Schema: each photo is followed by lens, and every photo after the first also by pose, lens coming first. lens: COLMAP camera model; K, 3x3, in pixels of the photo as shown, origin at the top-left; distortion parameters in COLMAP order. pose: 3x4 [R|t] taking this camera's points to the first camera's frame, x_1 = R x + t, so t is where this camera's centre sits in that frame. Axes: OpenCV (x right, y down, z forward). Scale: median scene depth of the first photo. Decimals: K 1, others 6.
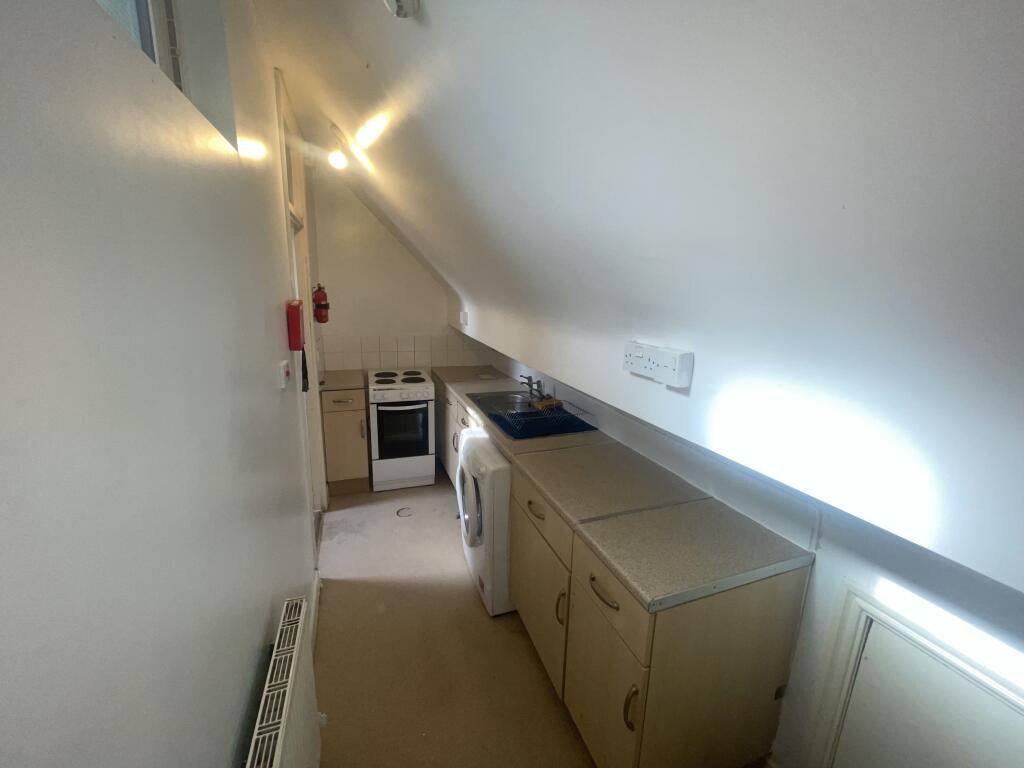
lens RADIAL K [[415.5, 0, 512.0], [0, 415.5, 384.0], [0, 0, 1]] dist [-0.000544, -0.000290]
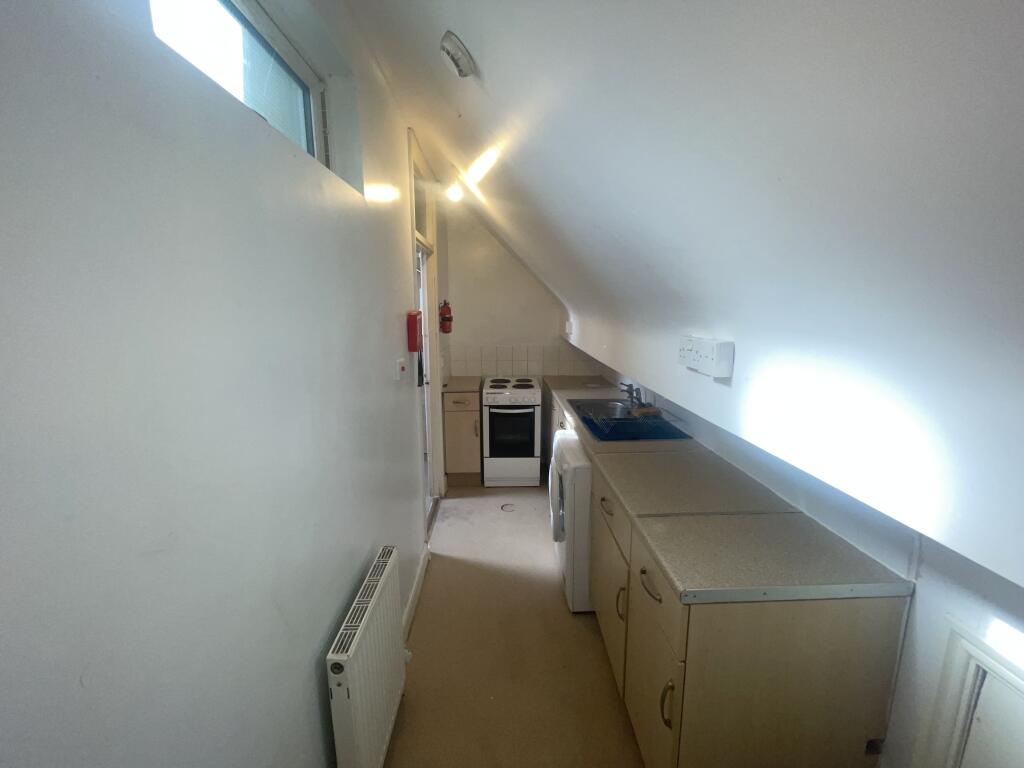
lens RADIAL K [[415.5, 0, 512.0], [0, 415.5, 384.0], [0, 0, 1]] dist [-0.000544, -0.000290]
pose [[0.947599, 0.027472, -0.318278, 0.119746], [-0.041233, 0.998480, -0.036577, 0.038692], [0.316790, 0.047784, 0.947291, -0.046291]]
